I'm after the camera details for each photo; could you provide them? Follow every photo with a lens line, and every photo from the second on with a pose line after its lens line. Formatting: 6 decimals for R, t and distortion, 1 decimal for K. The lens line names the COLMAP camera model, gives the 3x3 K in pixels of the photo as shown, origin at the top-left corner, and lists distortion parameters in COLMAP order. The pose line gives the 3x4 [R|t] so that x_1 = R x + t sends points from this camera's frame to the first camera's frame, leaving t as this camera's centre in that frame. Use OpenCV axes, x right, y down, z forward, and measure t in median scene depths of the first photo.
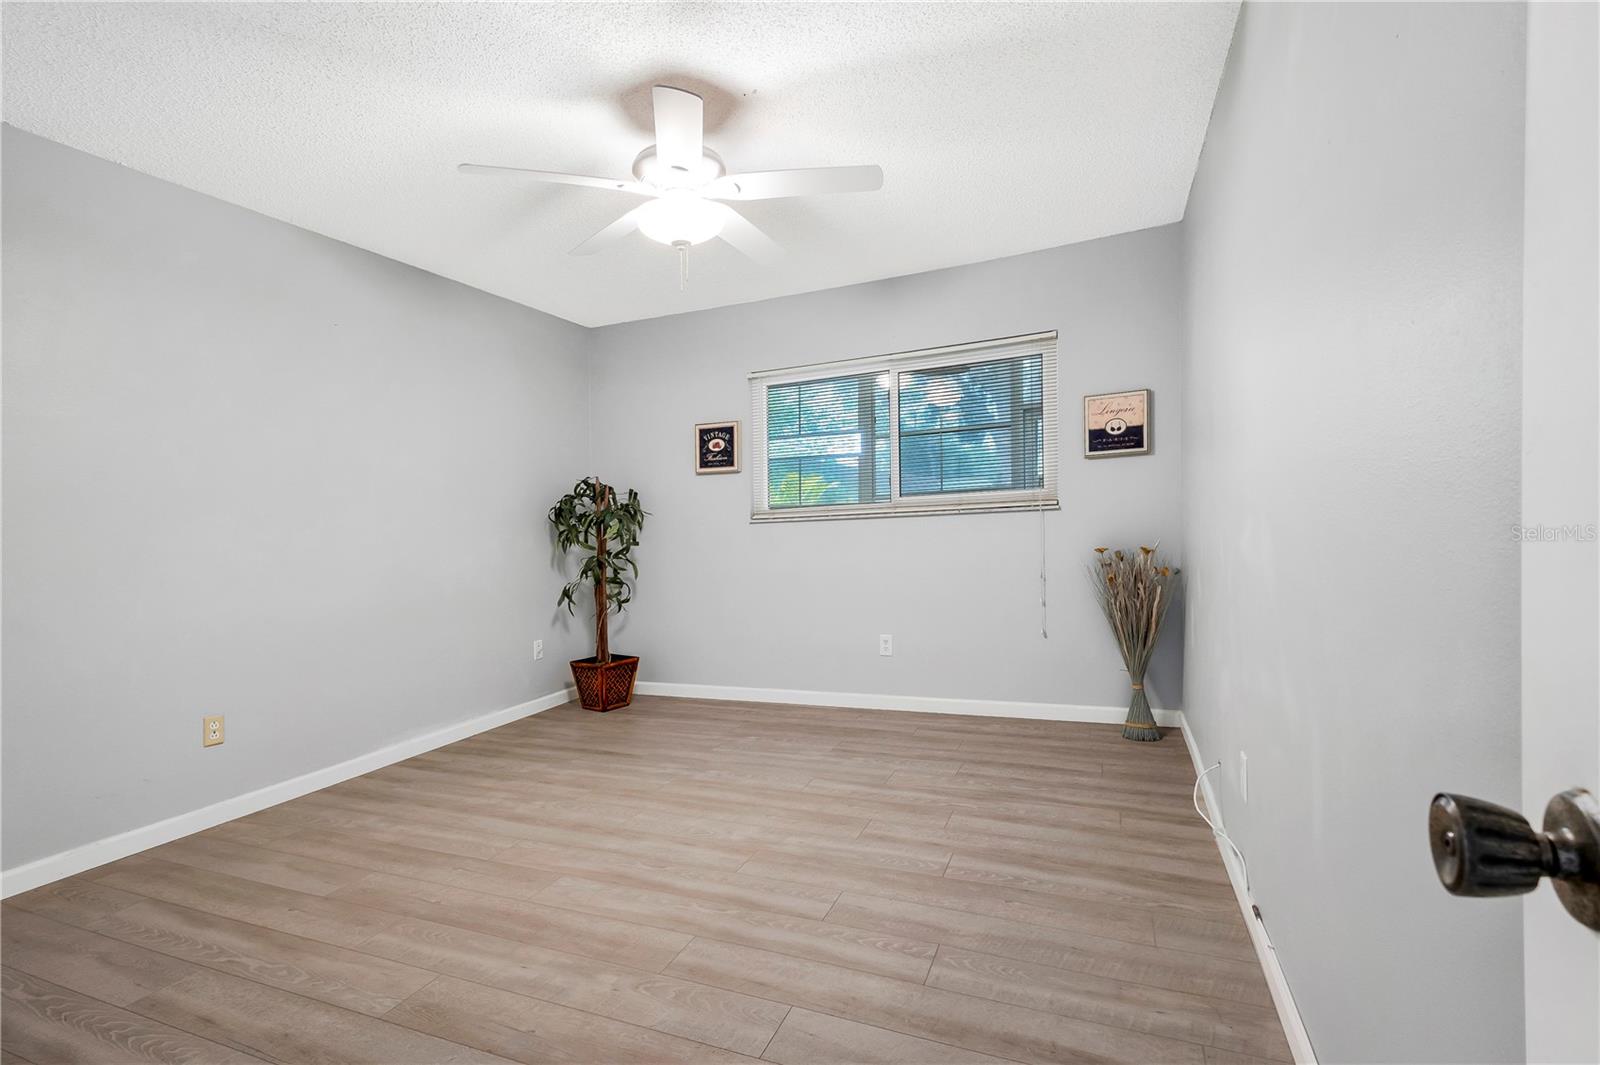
lens RADIAL K [[742.5, 0, 796.2], [0, 742.5, 533.5], [0, 0, 1]] dist [0.010820, 0.000887]
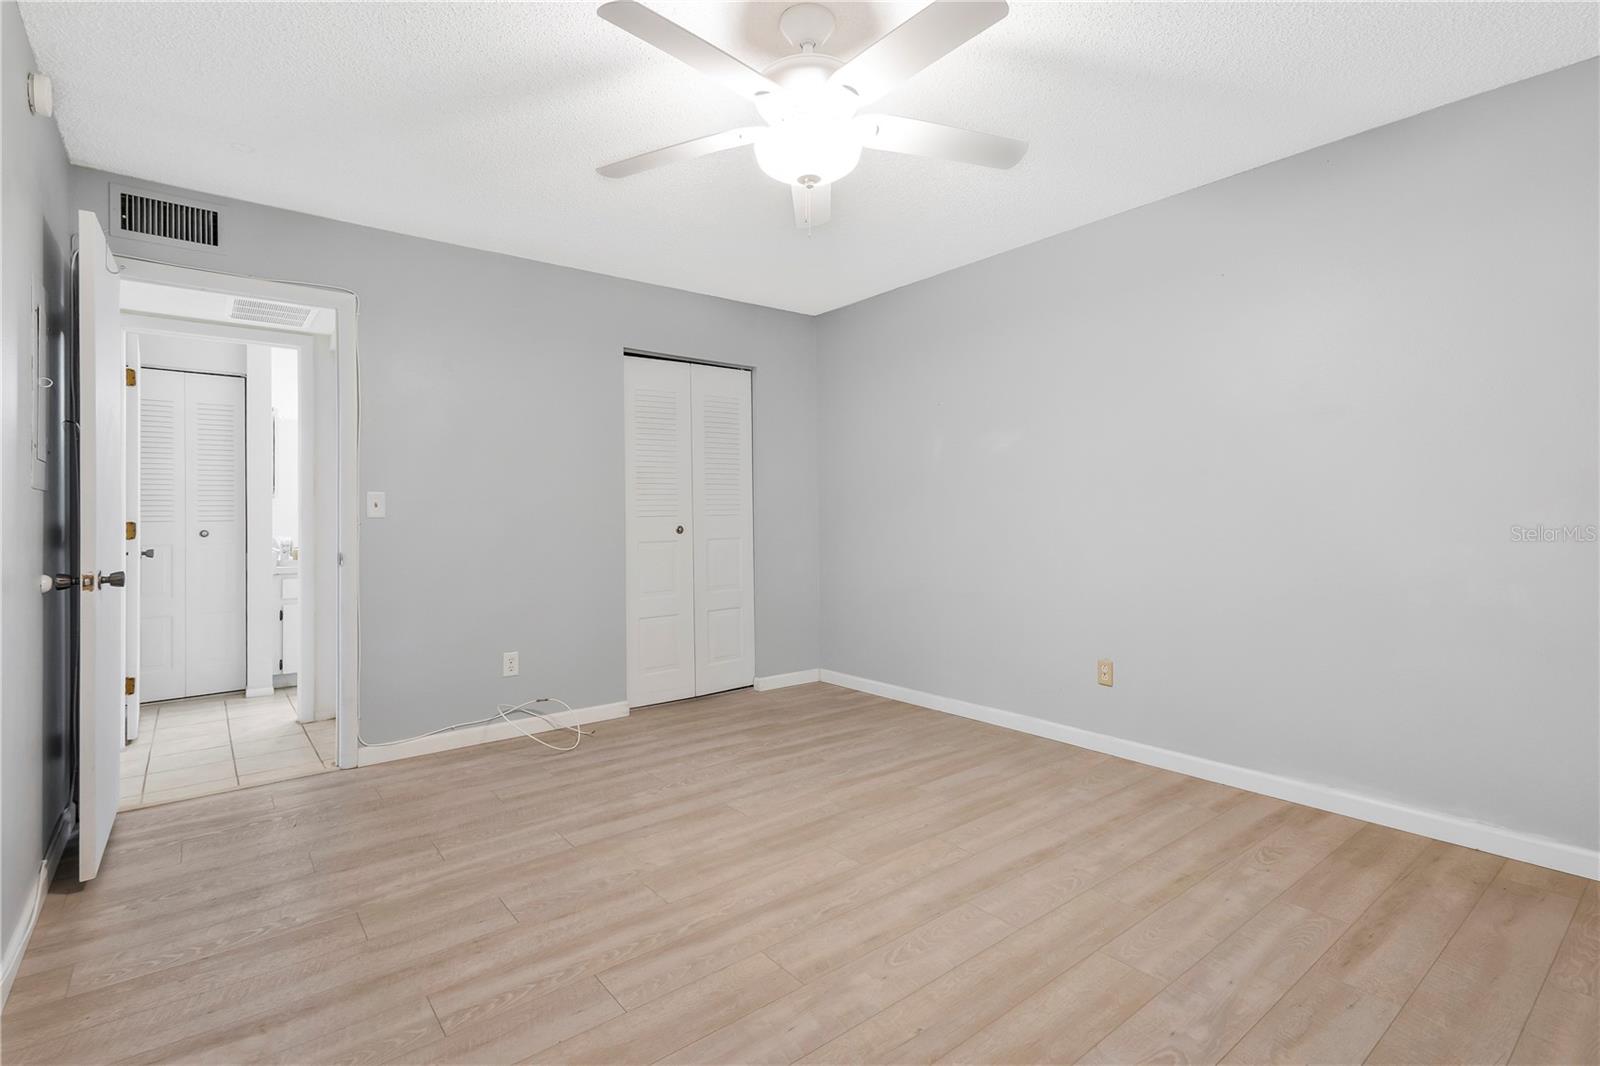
lens RADIAL K [[742.5, 0, 797.9], [0, 742.5, 522.0], [0, 0, 1]] dist [0.010820, 0.000887]
pose [[-0.482891, 0.040383, -0.874749, 0.514400], [0.013923, 0.999164, 0.038440, -0.025317], [0.875570, 0.006383, -0.483049, 1.273146]]
